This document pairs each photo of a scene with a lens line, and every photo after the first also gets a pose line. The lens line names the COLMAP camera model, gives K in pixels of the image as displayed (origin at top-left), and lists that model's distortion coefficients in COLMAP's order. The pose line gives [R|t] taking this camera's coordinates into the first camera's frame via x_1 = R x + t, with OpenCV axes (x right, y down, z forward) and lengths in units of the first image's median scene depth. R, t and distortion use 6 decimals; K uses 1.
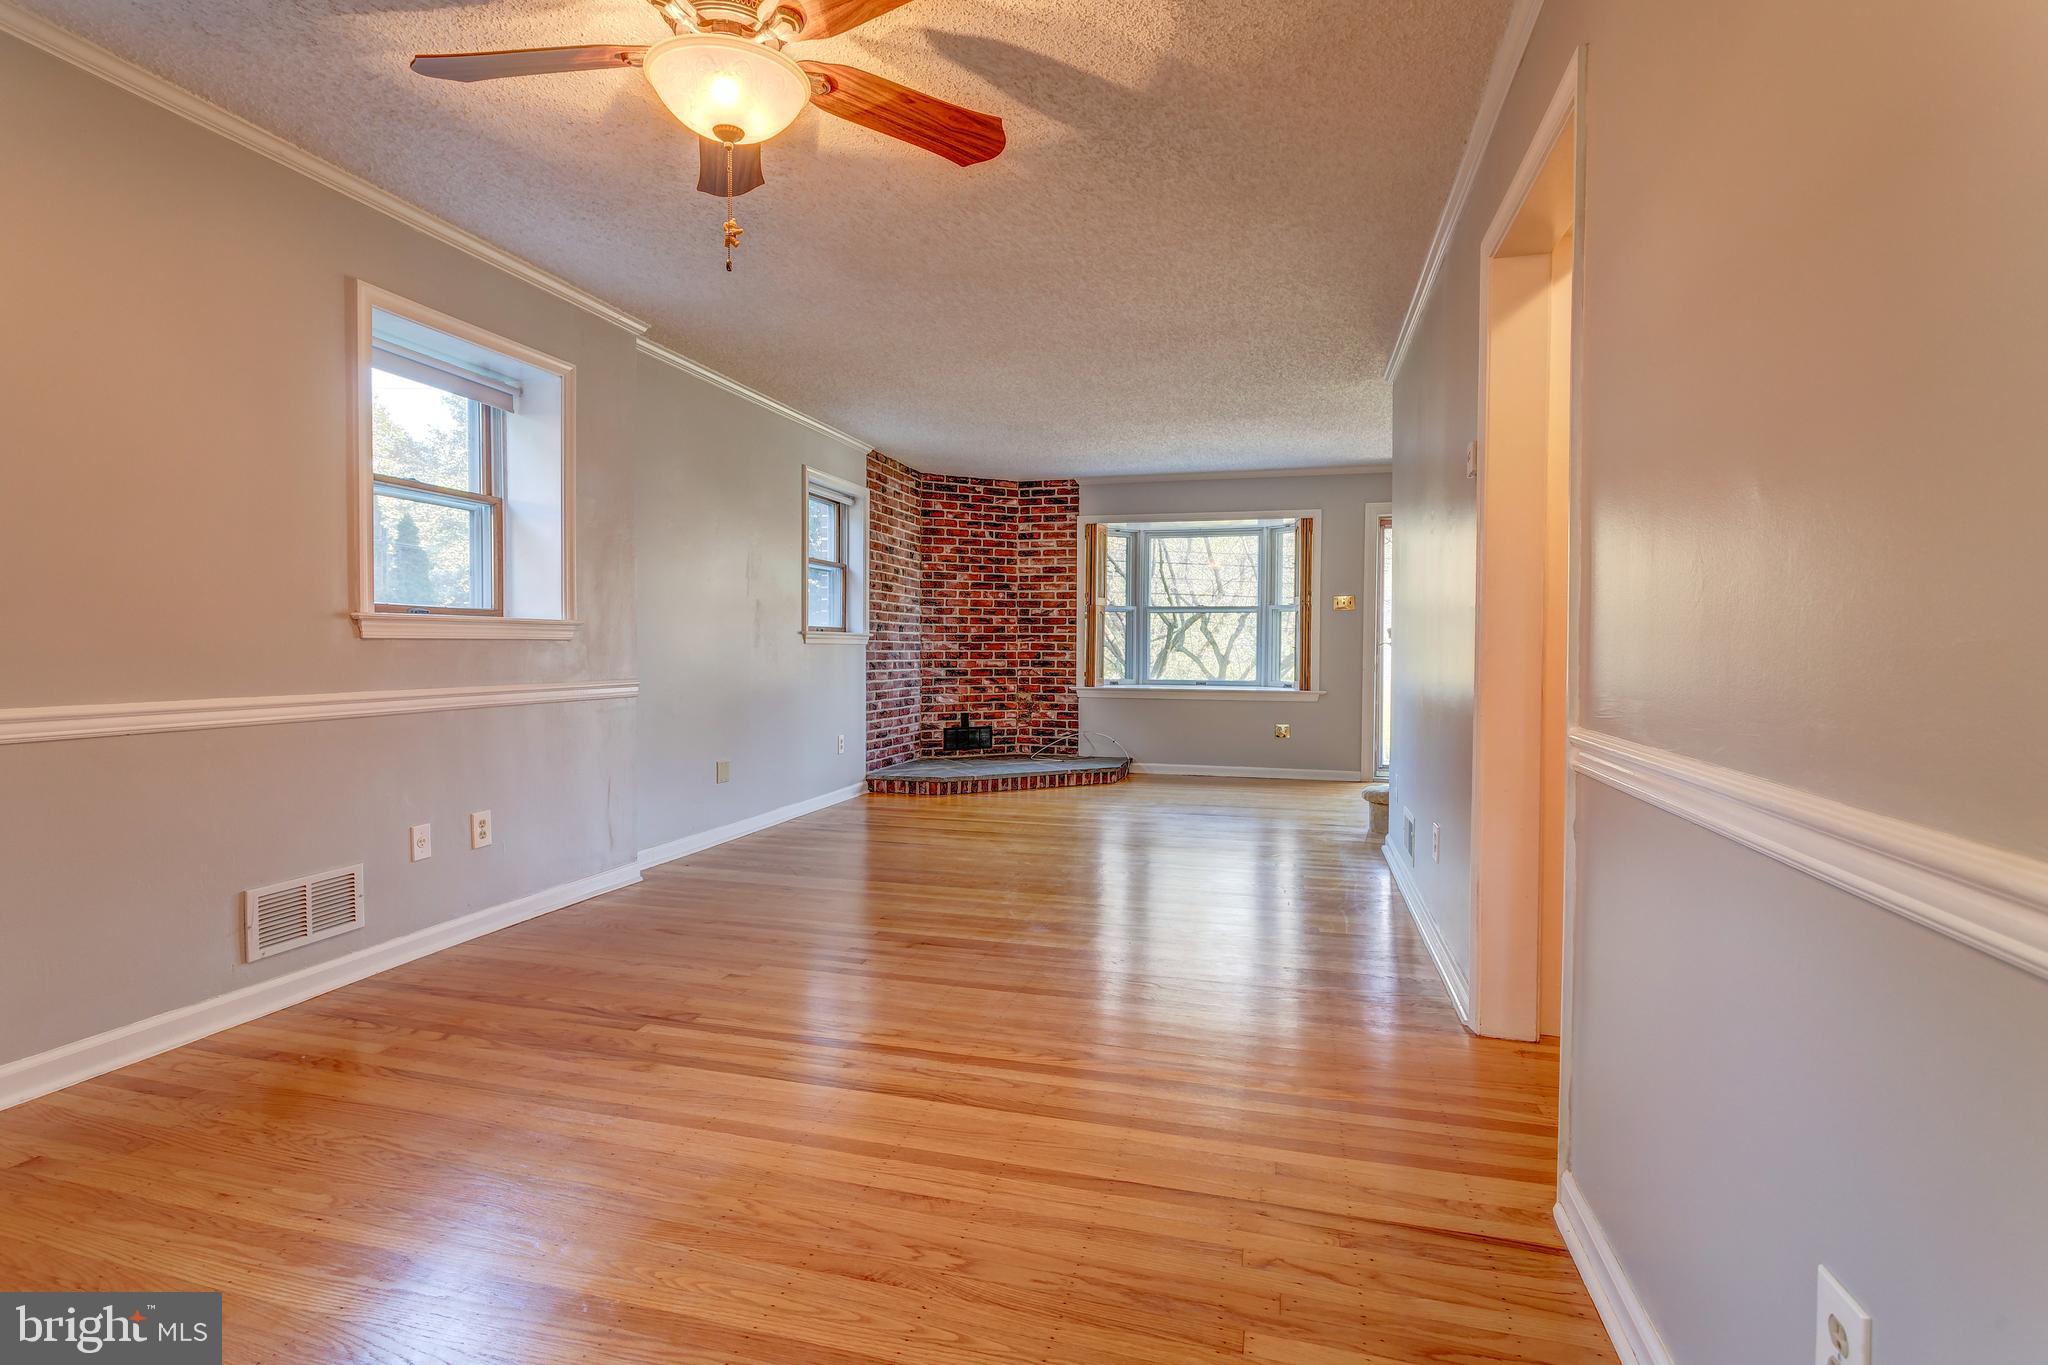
lens RADIAL K [[986.4, 0, 1009.2], [0, 986.4, 671.9], [0, 0, 1]] dist [0.005415, -0.000298]
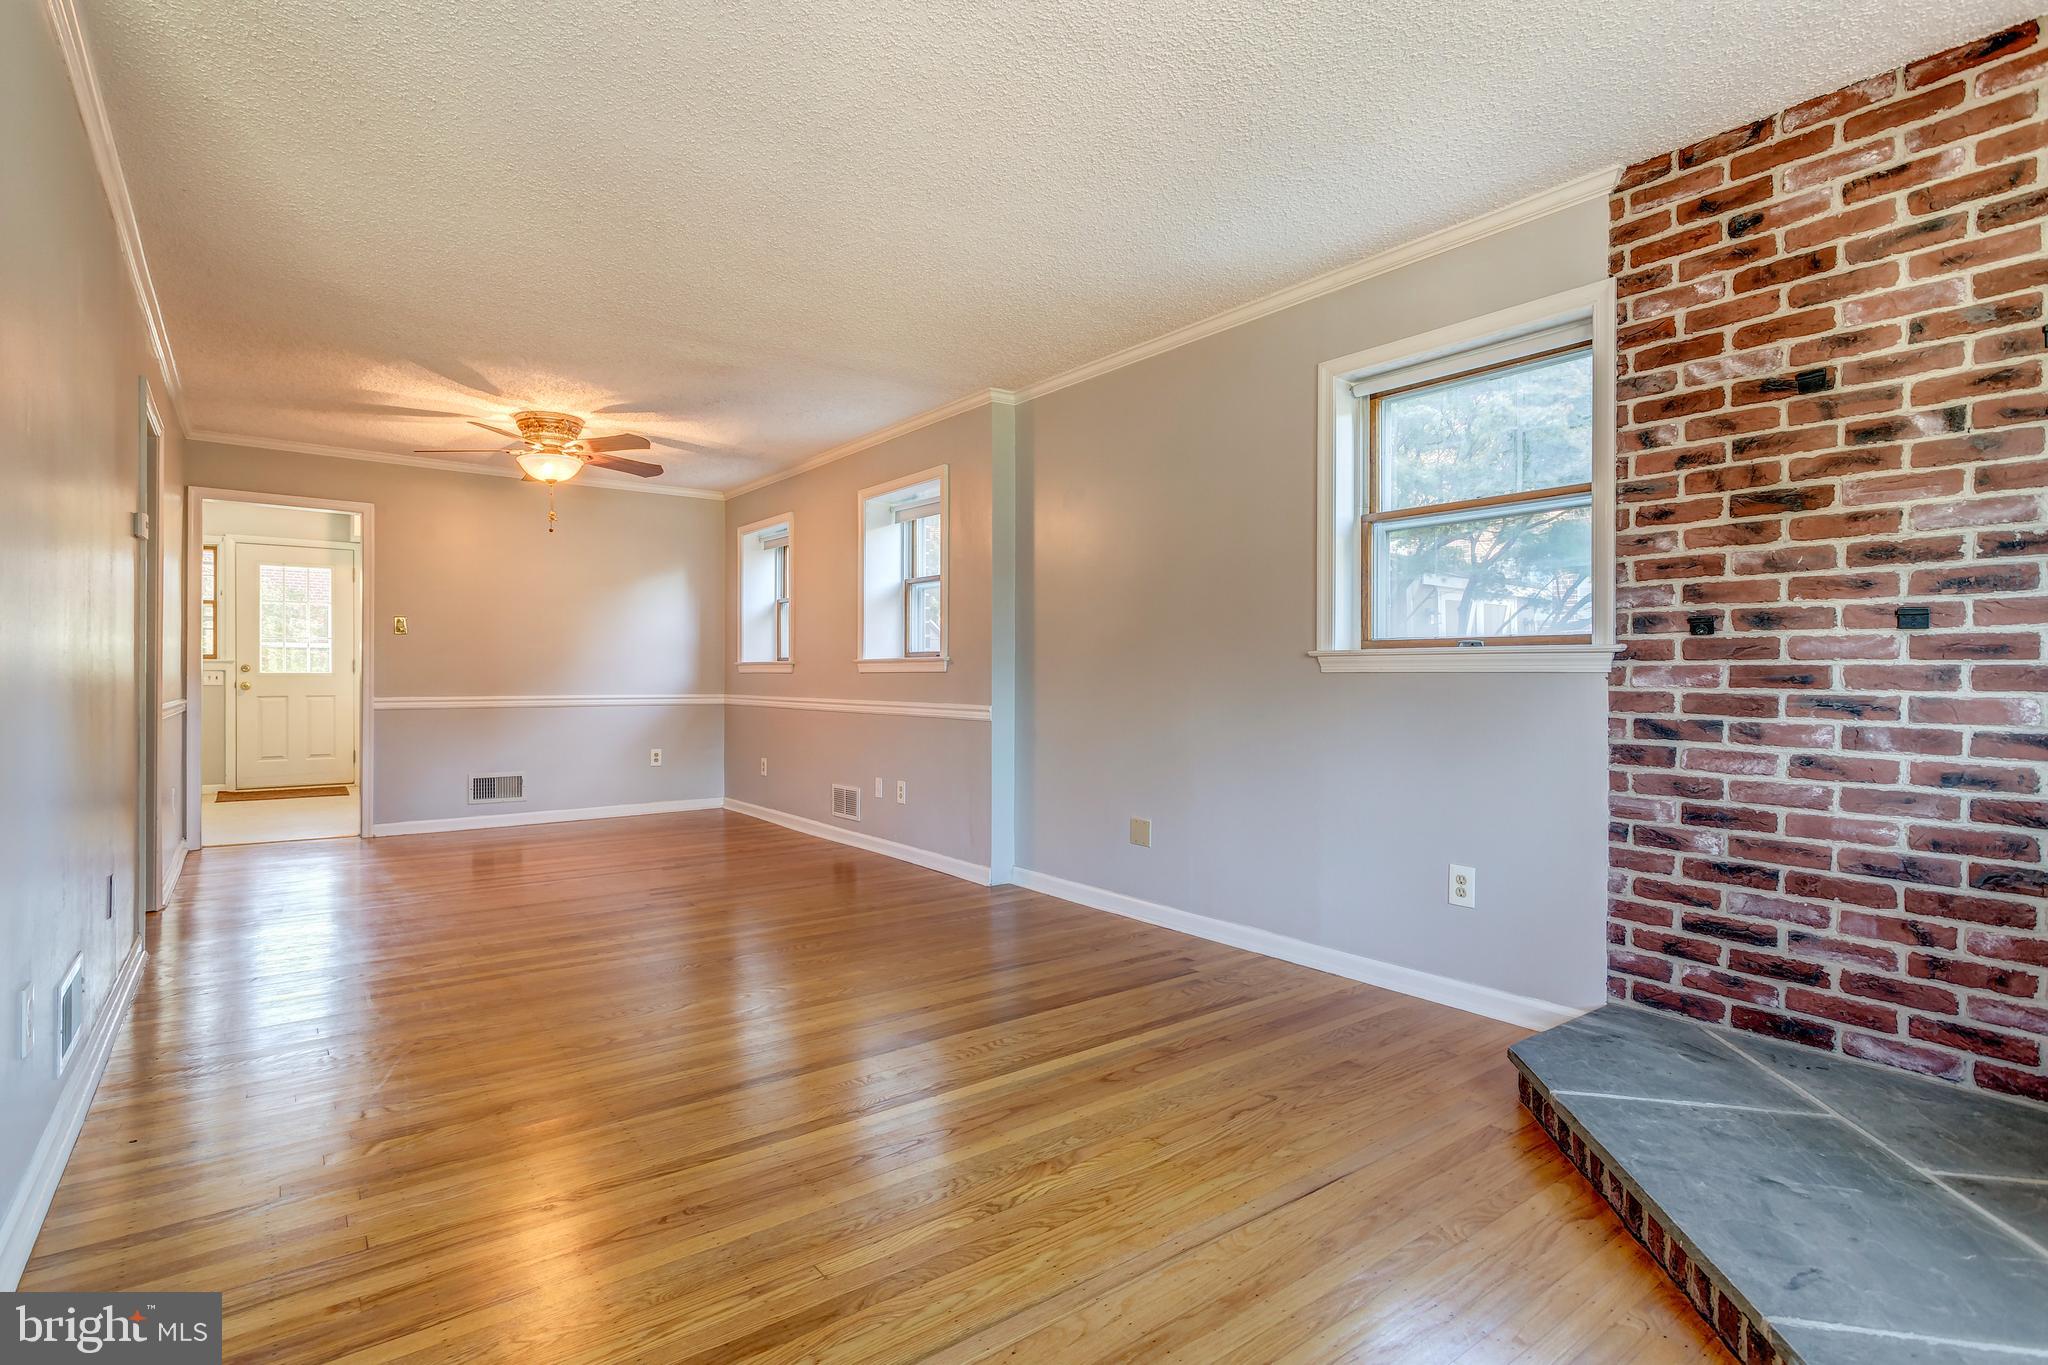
lens RADIAL K [[986.4, 0, 1009.2], [0, 986.4, 671.9], [0, 0, 1]] dist [0.005415, -0.000298]
pose [[-0.600361, -0.011480, -0.799646, 0.269535], [-0.026992, 0.999618, 0.005914, -0.020325], [0.799273, 0.025134, -0.600442, 0.891205]]
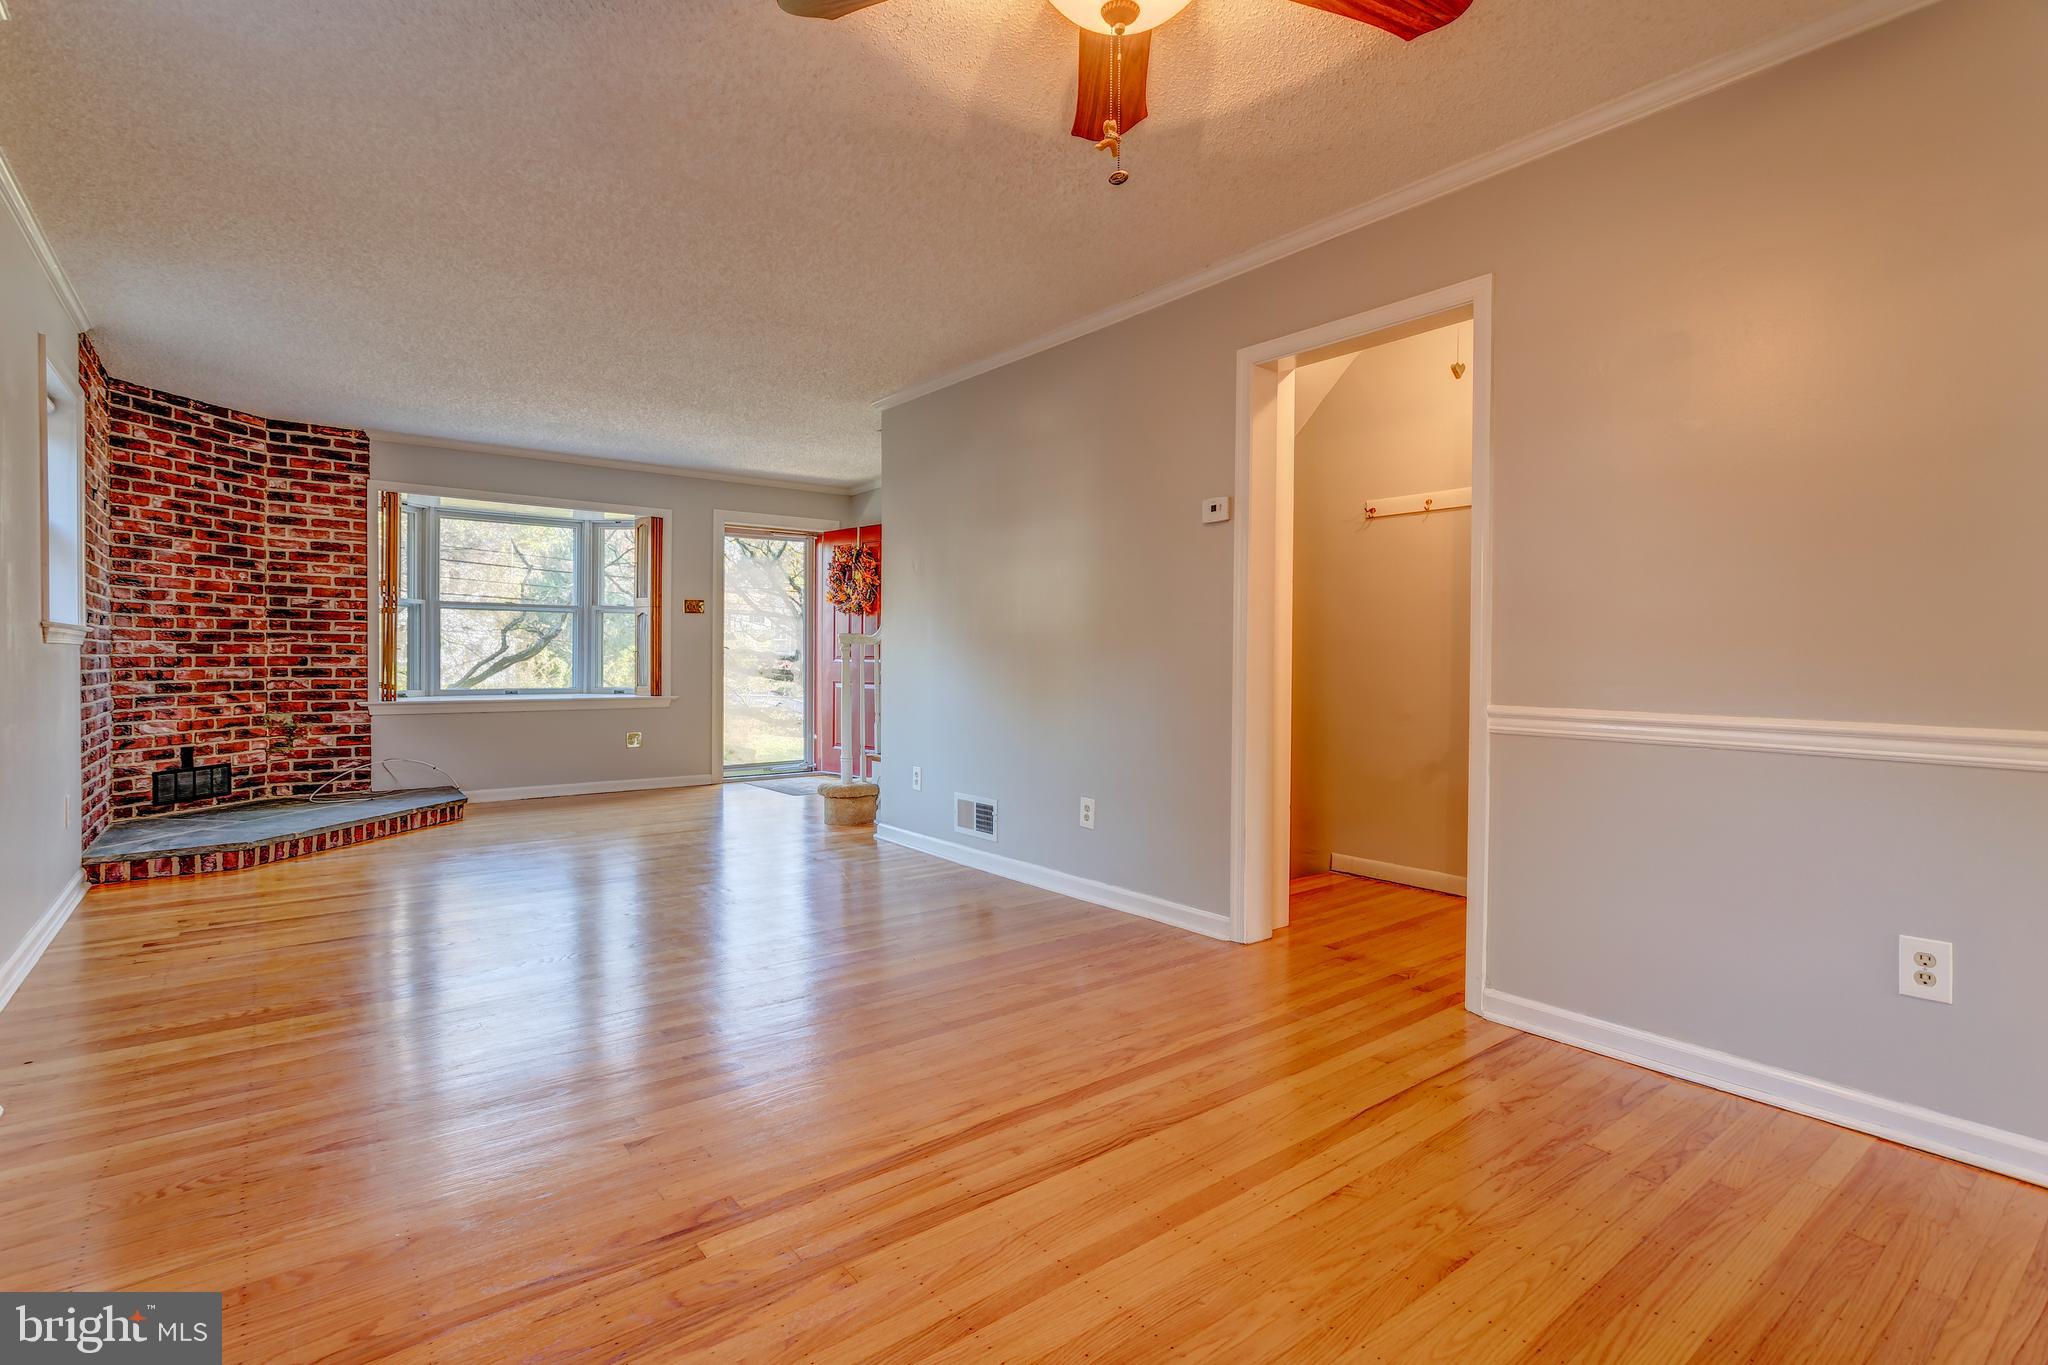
lens RADIAL K [[972.1, 0, 1003.8], [0, 972.1, 668.1], [0, 0, 1]] dist [0.005091, 0.000540]
pose [[0.594747, -0.011411, 0.803832, -0.249355], [0.016903, 0.999856, 0.001688, -0.004029], [-0.803735, 0.012583, 0.594854, 0.153628]]
